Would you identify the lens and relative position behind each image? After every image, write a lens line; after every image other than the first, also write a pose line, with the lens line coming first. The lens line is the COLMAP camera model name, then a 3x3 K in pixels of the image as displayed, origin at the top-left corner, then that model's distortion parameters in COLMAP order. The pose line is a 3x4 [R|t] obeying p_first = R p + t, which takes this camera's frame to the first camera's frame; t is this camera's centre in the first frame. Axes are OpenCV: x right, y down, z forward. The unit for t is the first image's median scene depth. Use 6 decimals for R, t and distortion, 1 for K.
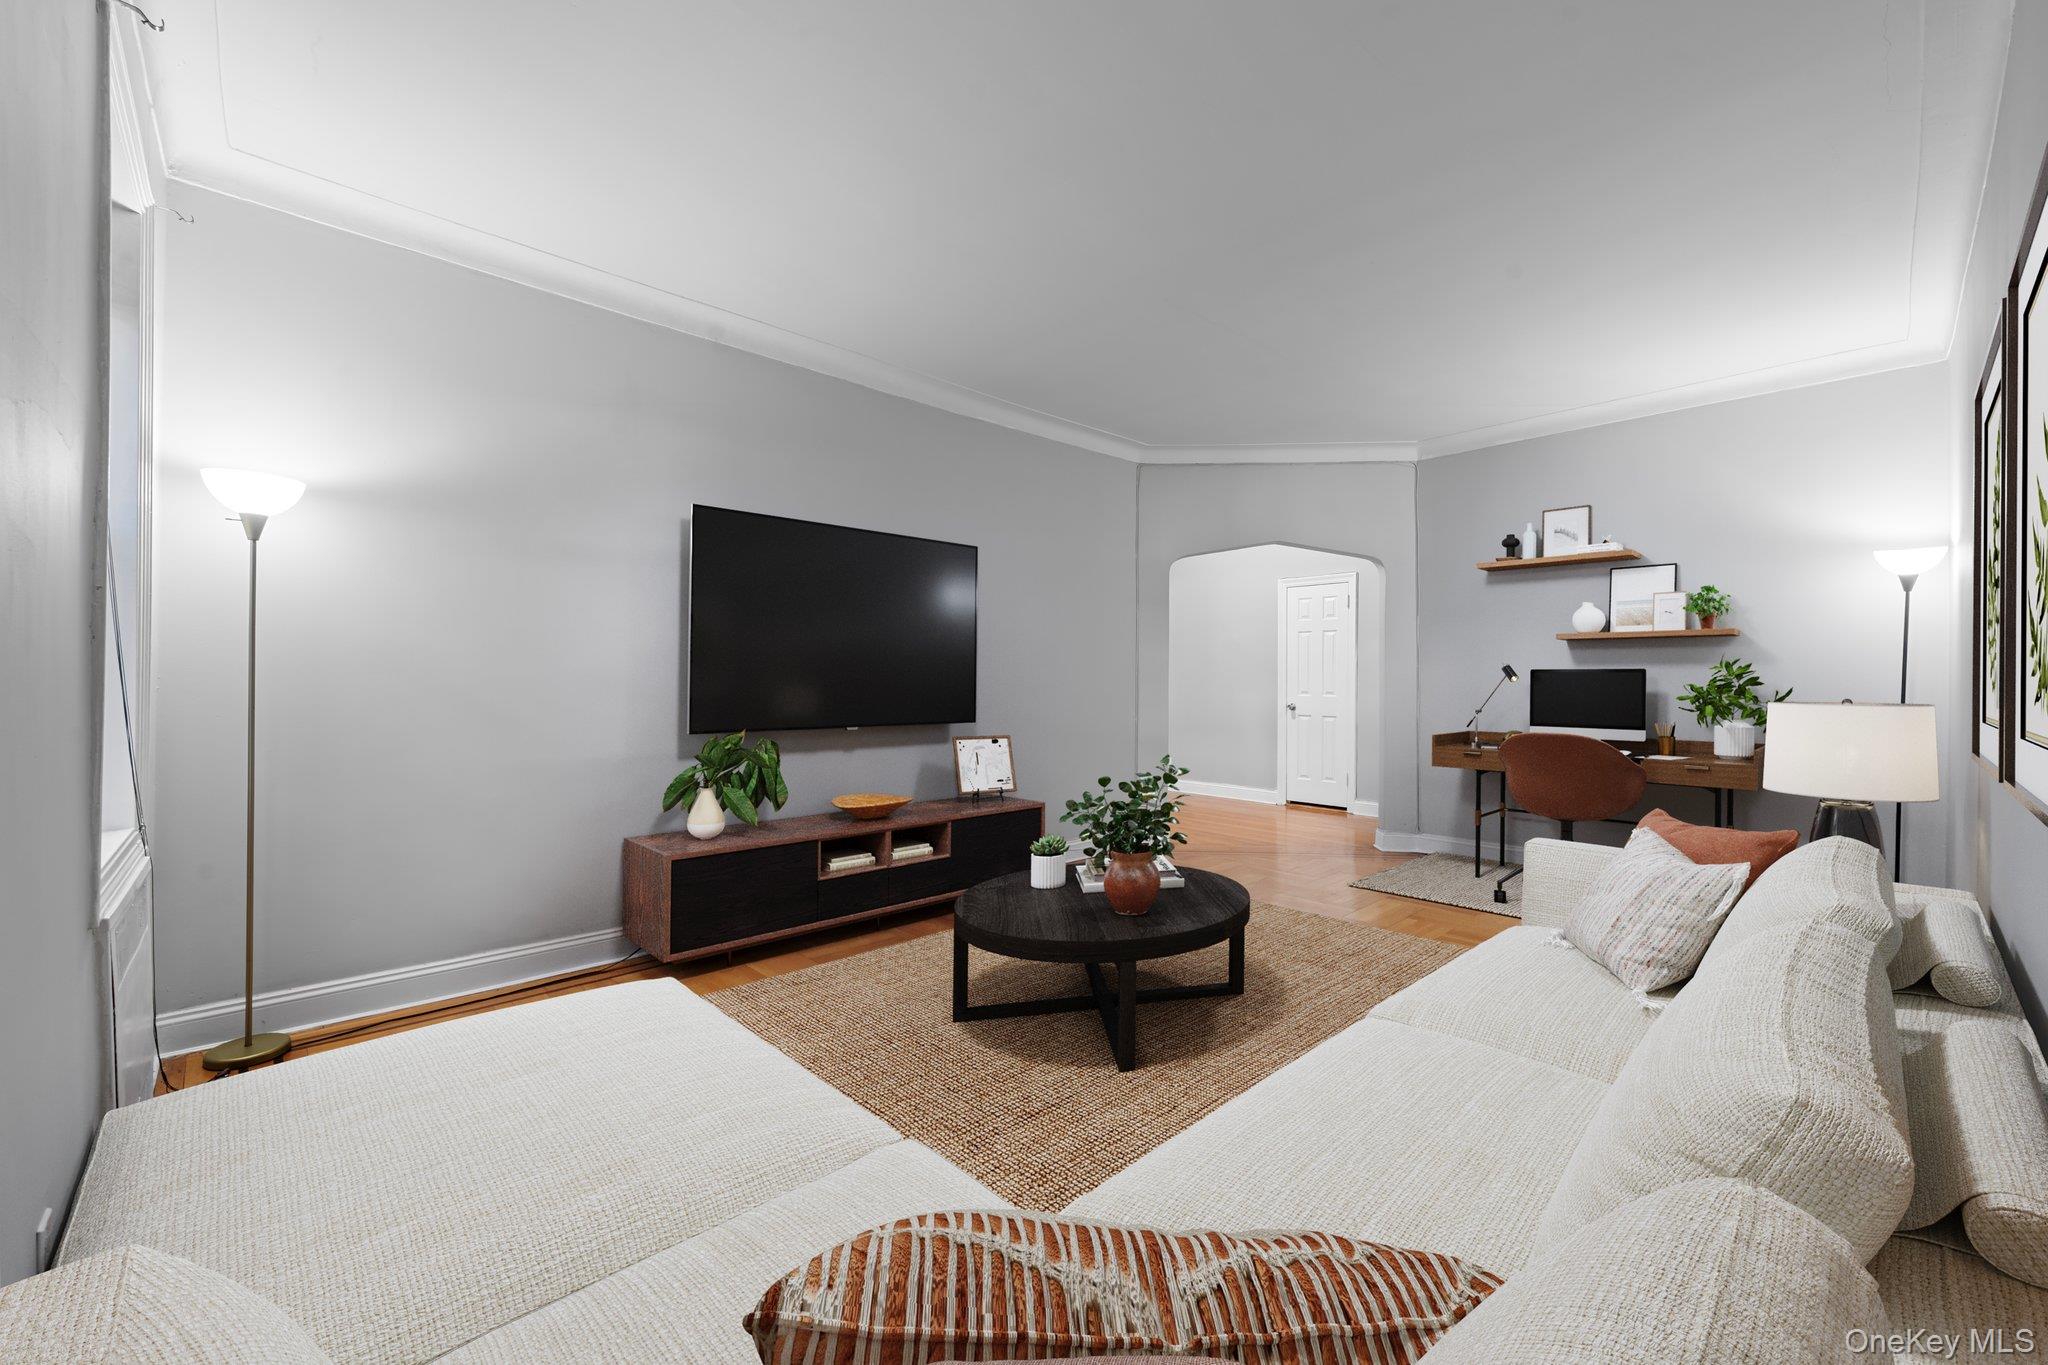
lens RADIAL K [[825.7, 0, 1018.4], [0, 825.7, 685.2], [0, 0, 1]] dist [-0.000613, -0.000071]
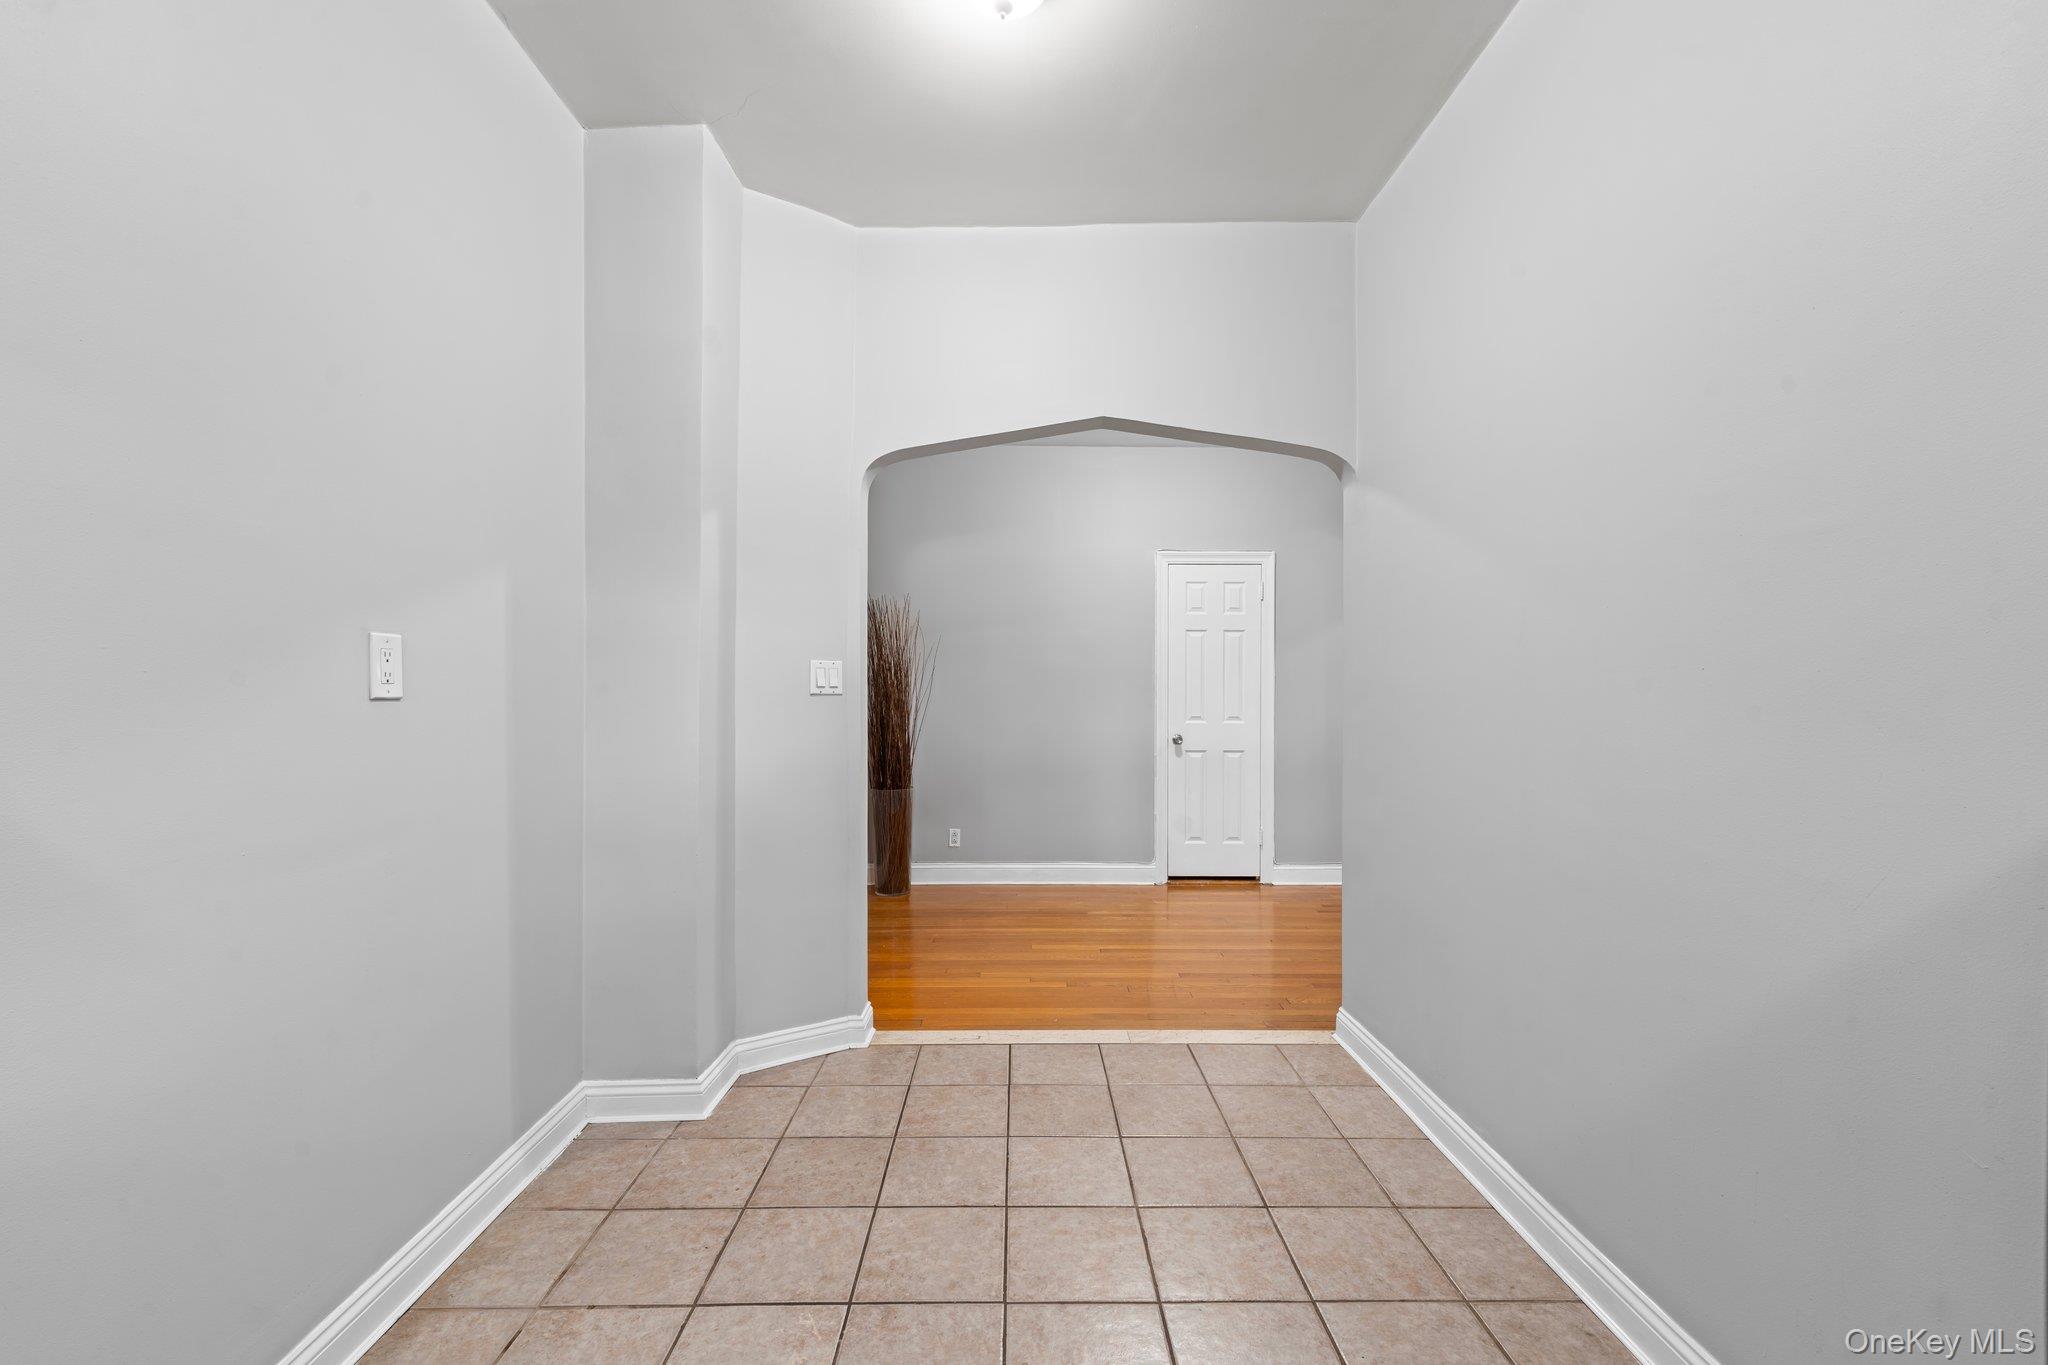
lens RADIAL K [[825.7, 0, 1018.4], [0, 825.7, 685.2], [0, 0, 1]] dist [-0.000613, -0.000071]
pose [[0.675809, 0.000543, 0.737076, -0.261904], [0.002779, 0.999991, -0.003284, -0.016990], [-0.737071, 0.004267, 0.675801, 0.629966]]
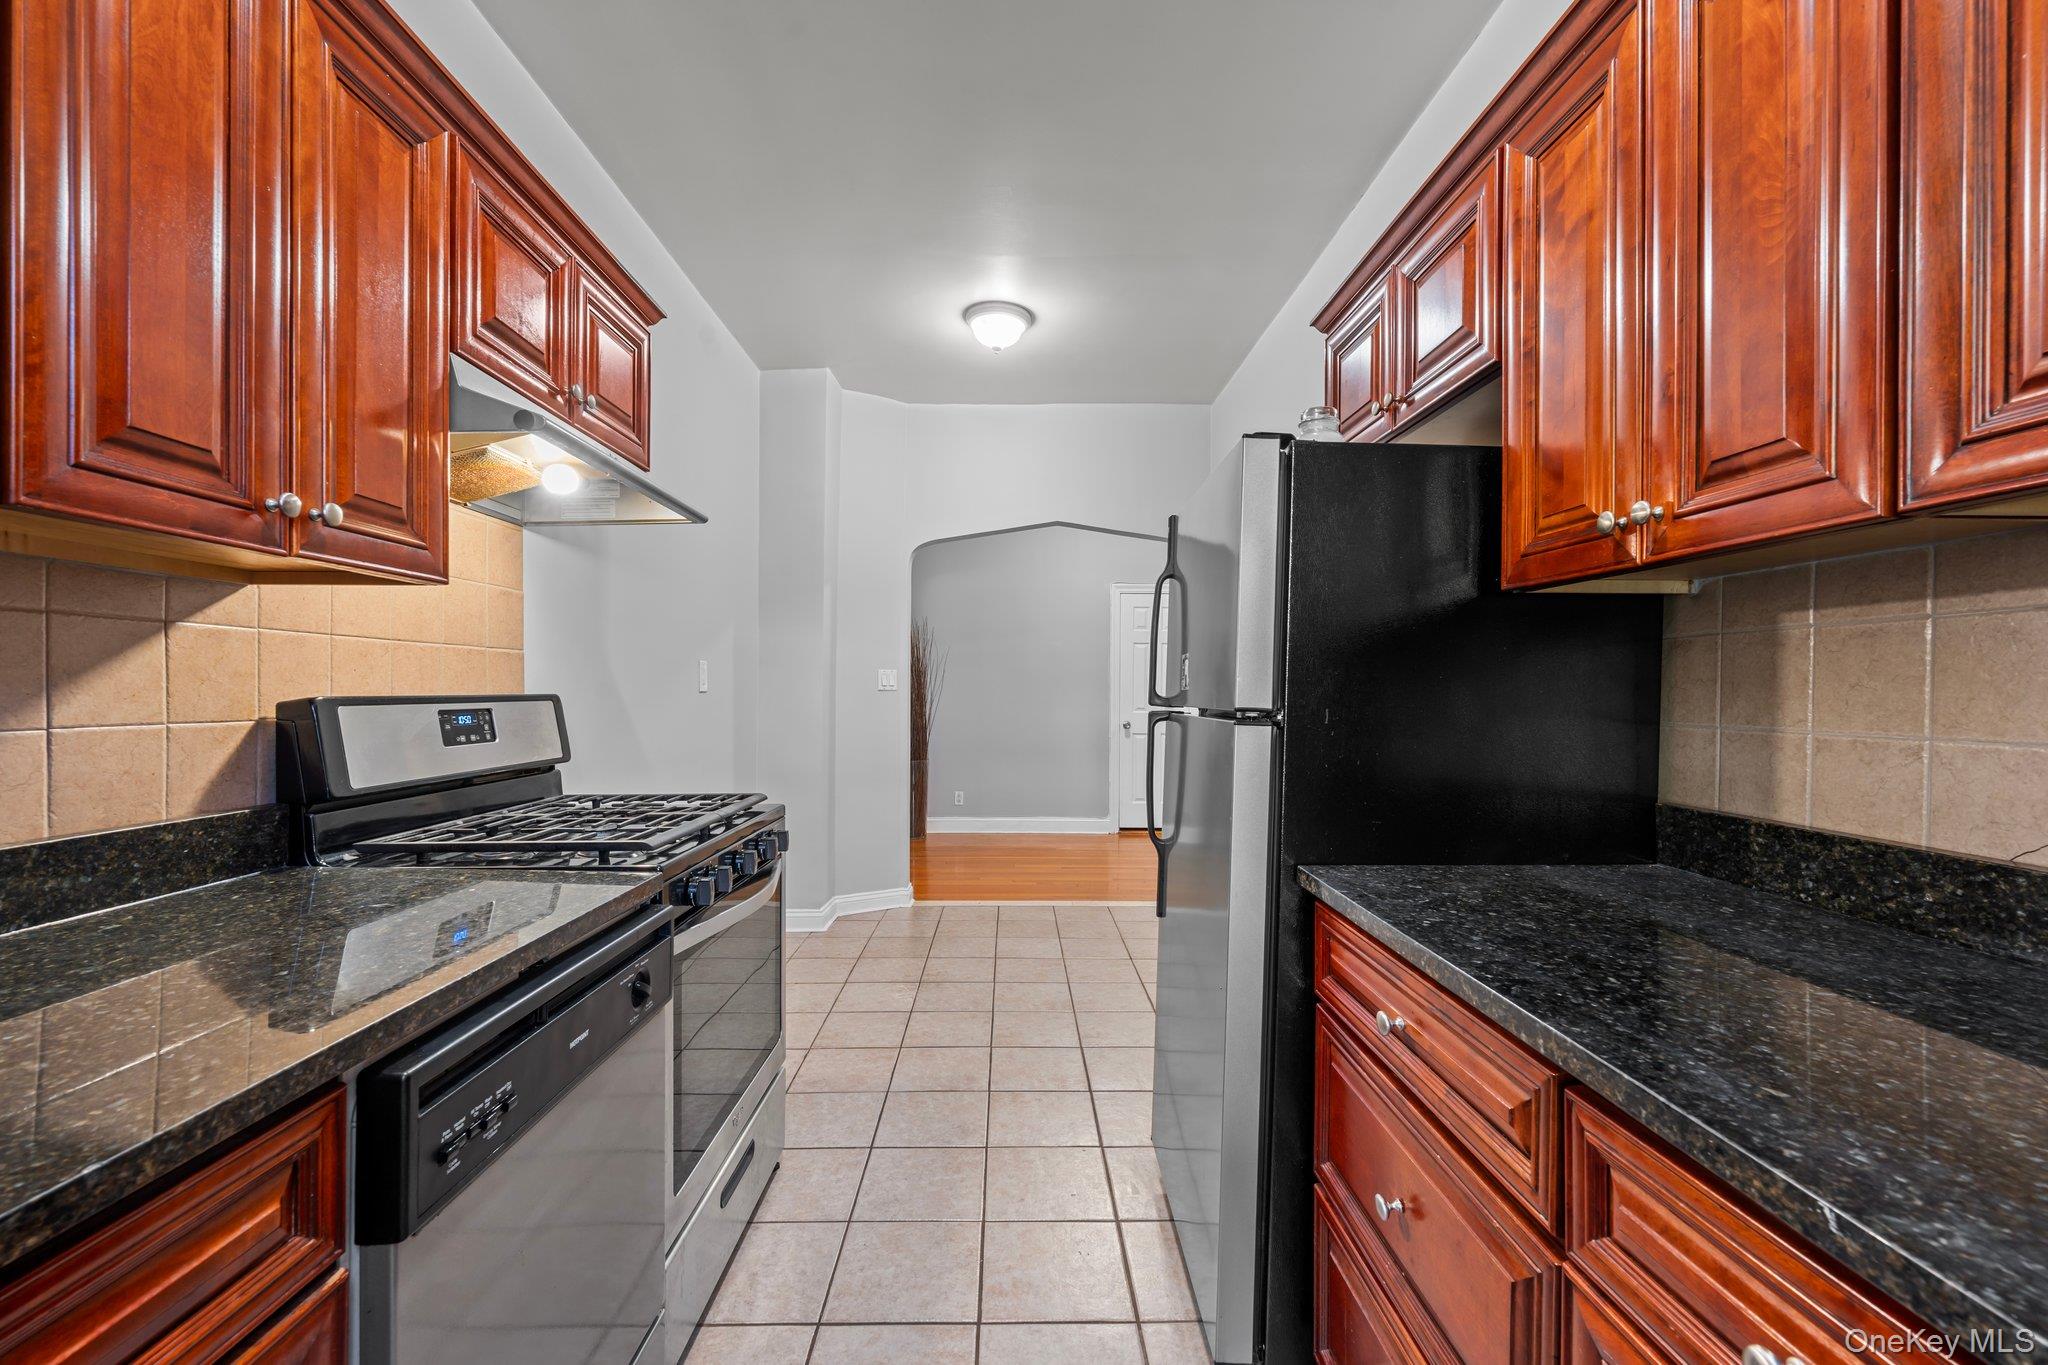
lens RADIAL K [[825.7, 0, 1018.4], [0, 825.7, 685.2], [0, 0, 1]] dist [-0.000613, -0.000071]
pose [[0.670310, -0.000281, 0.742081, -0.422972], [-0.002090, 0.999995, 0.002267, -0.019475], [-0.742078, -0.003071, 0.670306, 0.474822]]
